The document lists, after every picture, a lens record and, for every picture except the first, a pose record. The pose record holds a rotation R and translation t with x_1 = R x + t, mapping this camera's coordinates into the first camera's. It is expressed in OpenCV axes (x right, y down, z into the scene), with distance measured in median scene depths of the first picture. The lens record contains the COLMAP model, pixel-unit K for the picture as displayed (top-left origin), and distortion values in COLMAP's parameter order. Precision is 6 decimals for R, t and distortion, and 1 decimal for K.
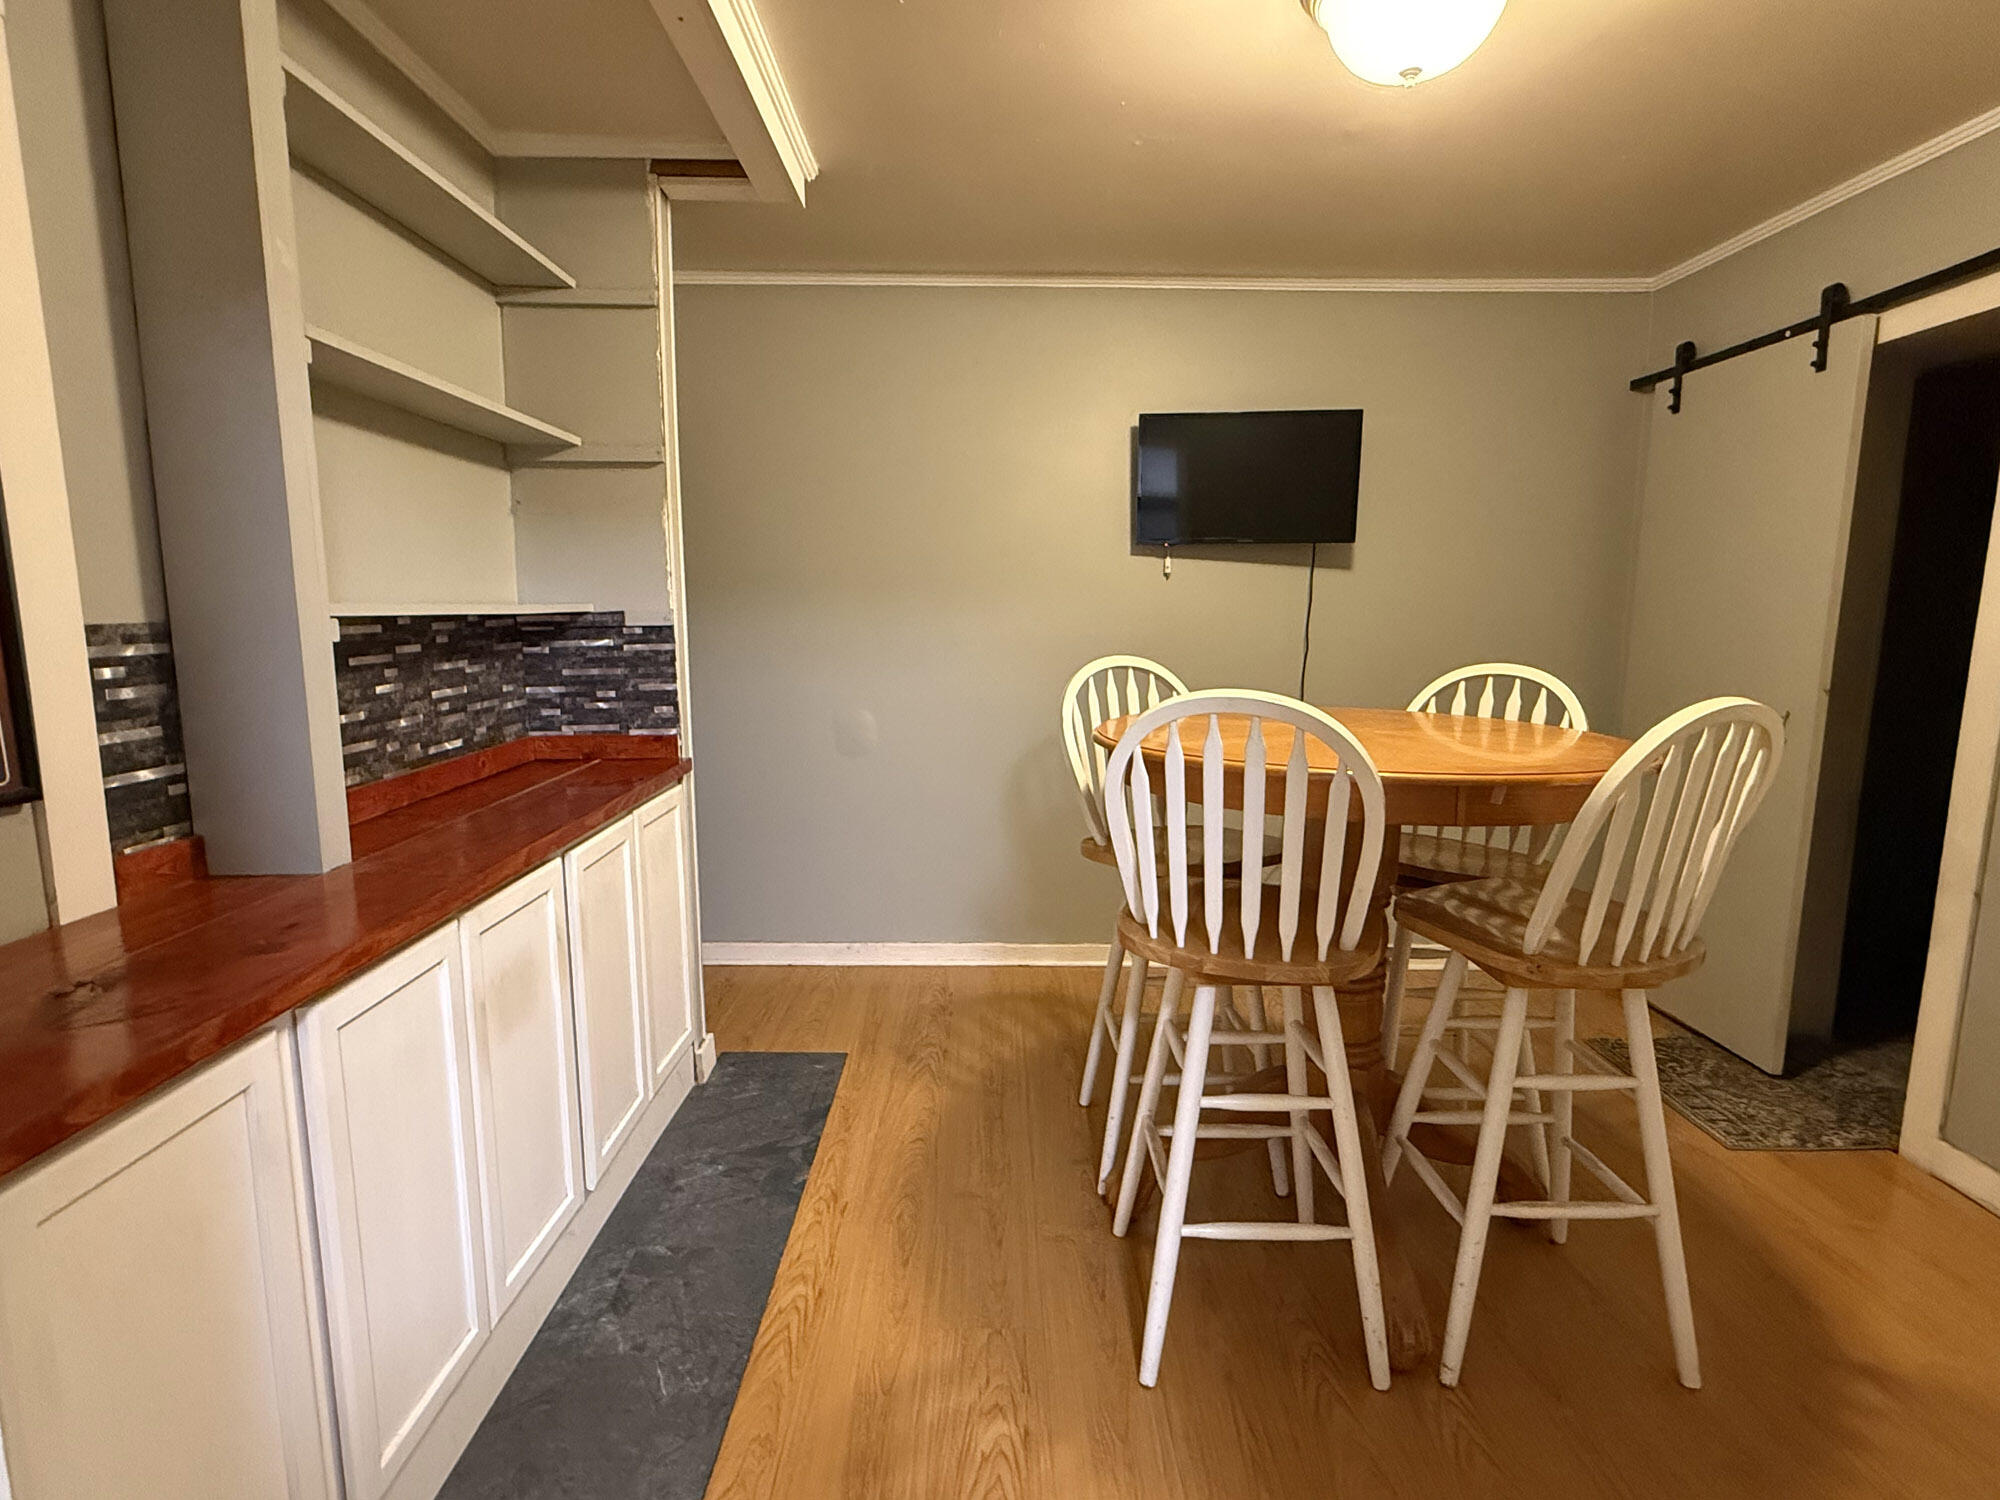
lens RADIAL K [[1001.4, 0, 1000.0], [0, 1001.4, 750.0], [0, 0, 1]] dist [0.000334, 0.000091]
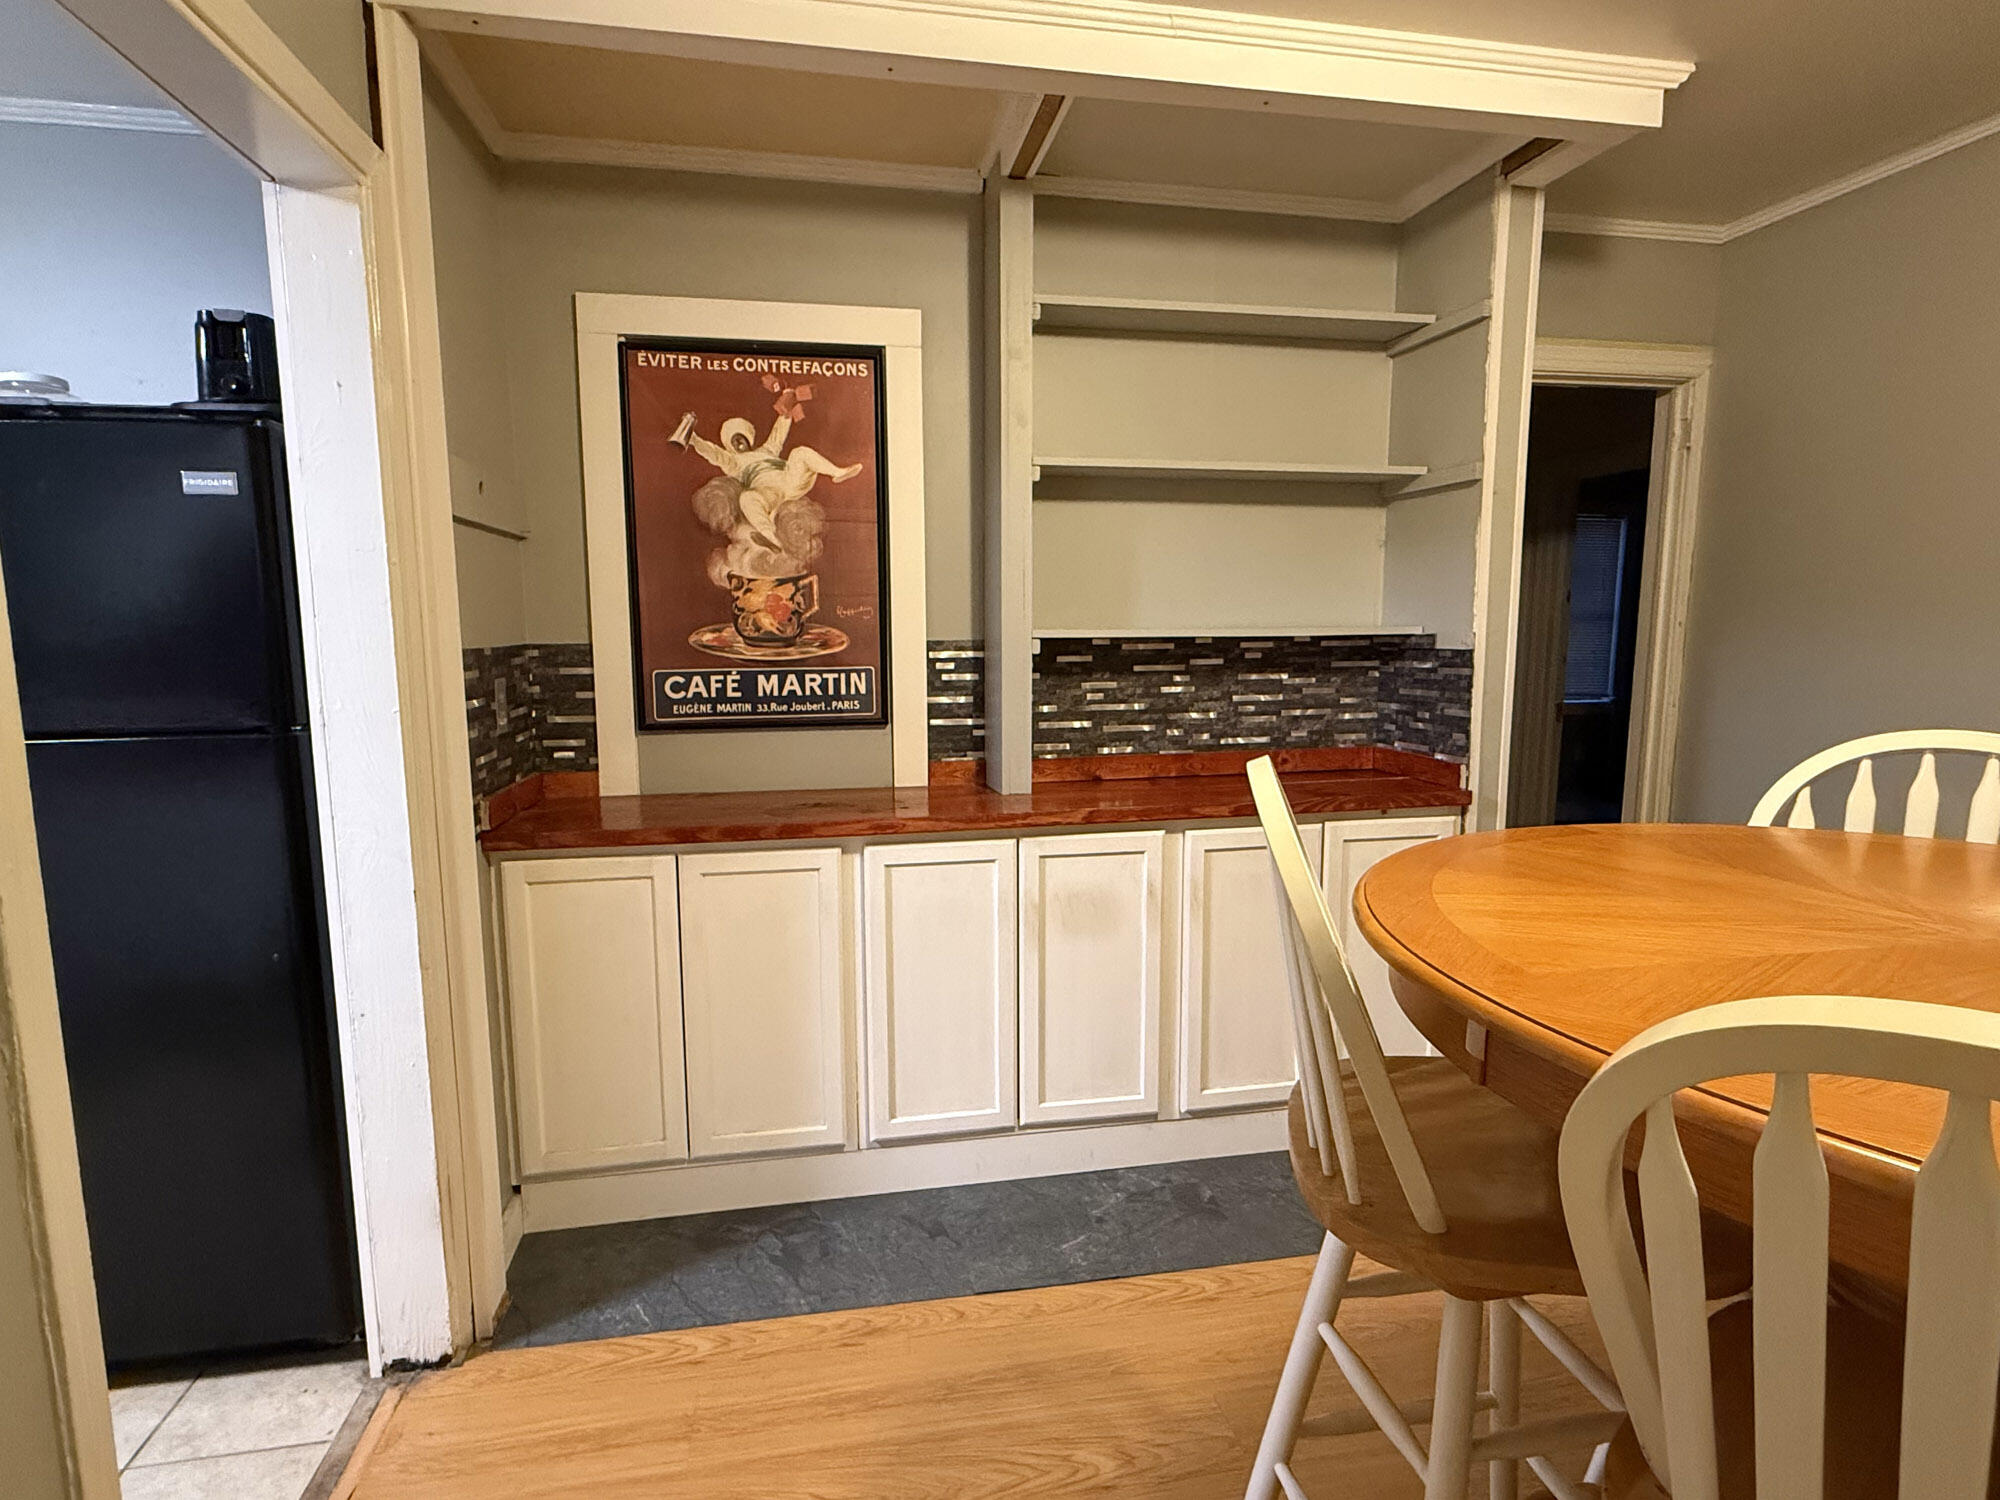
lens RADIAL K [[1021.4, 0, 1000.0], [0, 1021.4, 750.0], [0, 0, 1]] dist [-0.000449, -0.000231]
pose [[0.179742, 0.126941, -0.975489, 0.618950], [-0.136120, 0.985309, 0.103138, -0.078775], [0.974251, 0.114245, 0.194381, 0.435837]]
